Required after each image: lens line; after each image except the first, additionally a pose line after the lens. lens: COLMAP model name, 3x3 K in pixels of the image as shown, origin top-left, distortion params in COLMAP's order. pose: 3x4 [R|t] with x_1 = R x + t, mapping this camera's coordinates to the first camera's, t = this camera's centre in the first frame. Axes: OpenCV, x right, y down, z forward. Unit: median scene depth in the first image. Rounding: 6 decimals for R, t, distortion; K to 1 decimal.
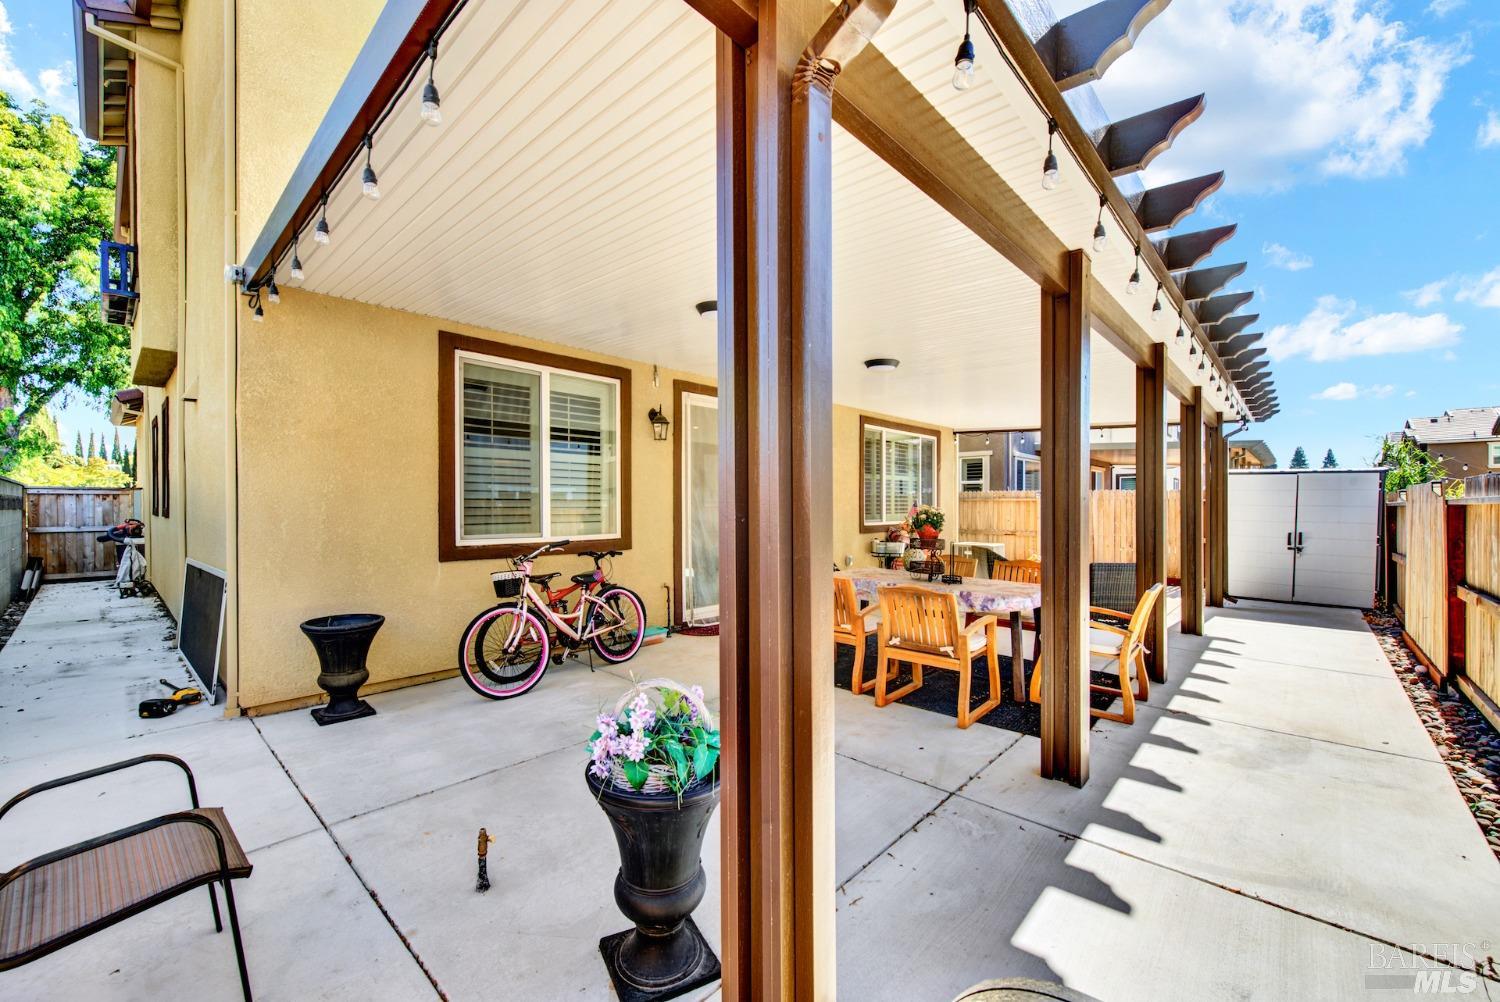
lens RADIAL K [[599.0, 0, 754.8], [0, 599.0, 508.4], [0, 0, 1]] dist [0.007297, -0.003366]
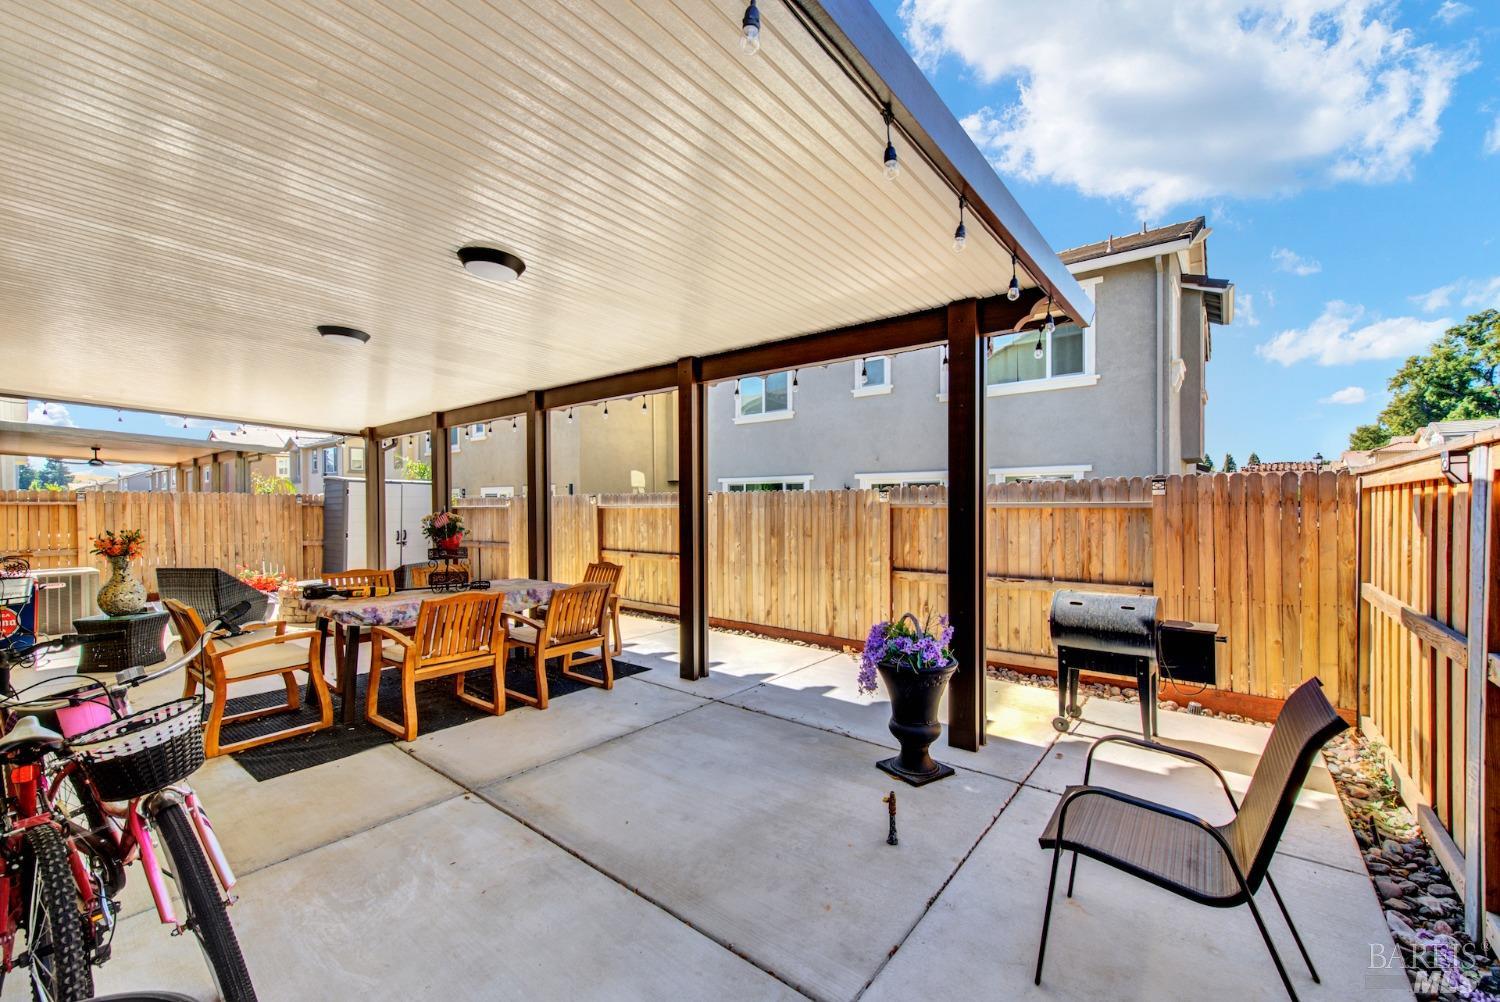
lens RADIAL K [[599.0, 0, 754.8], [0, 599.0, 508.4], [0, 0, 1]] dist [0.007297, -0.003366]
pose [[-0.068191, -0.006262, 0.997653, -0.633181], [0.009655, 0.999929, 0.006936, -0.013046], [-0.997626, 0.010105, -0.068126, 0.530360]]
